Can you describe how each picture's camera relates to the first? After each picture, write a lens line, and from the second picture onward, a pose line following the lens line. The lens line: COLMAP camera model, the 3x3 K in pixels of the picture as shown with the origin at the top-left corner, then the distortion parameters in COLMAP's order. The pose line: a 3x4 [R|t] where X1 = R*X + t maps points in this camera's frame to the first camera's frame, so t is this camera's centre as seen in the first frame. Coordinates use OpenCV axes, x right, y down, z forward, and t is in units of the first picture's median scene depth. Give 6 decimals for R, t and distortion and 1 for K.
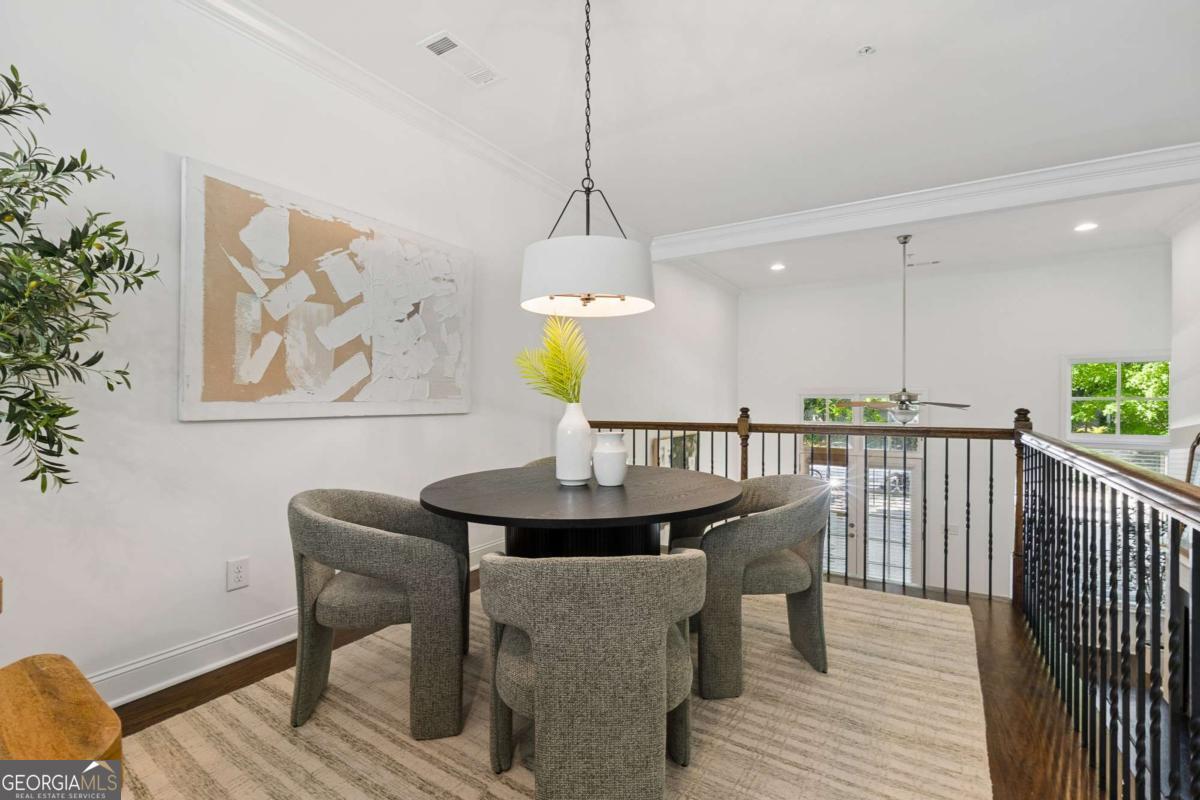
lens RADIAL K [[524.1, 0, 597.5], [0, 524.1, 403.2], [0, 0, 1]] dist [-0.004517, -0.000272]
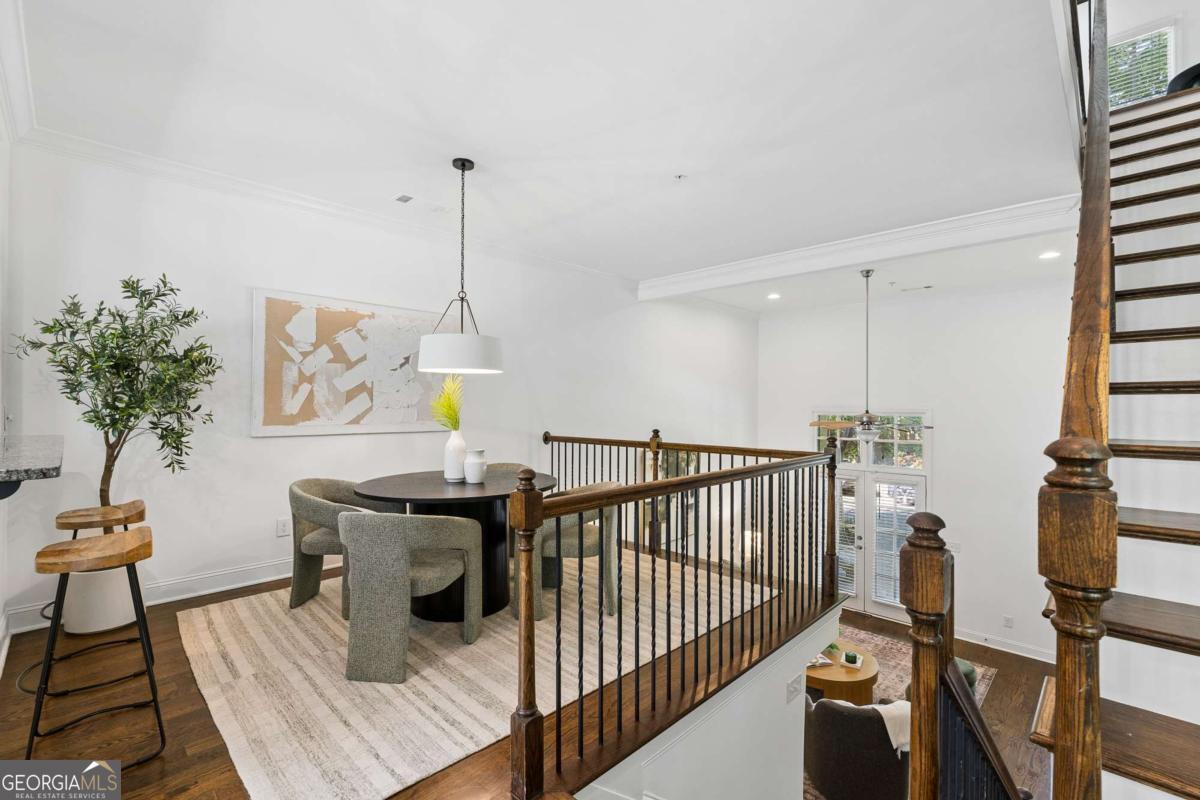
lens RADIAL K [[519.0, 0, 597.0], [0, 519.0, 403.1], [0, 0, 1]] dist [-0.003560, -0.000099]
pose [[0.975782, 0.006541, -0.218649, 0.658490], [-0.008865, 0.999914, -0.009651, -0.066574], [0.218567, 0.011355, 0.975756, -0.413947]]
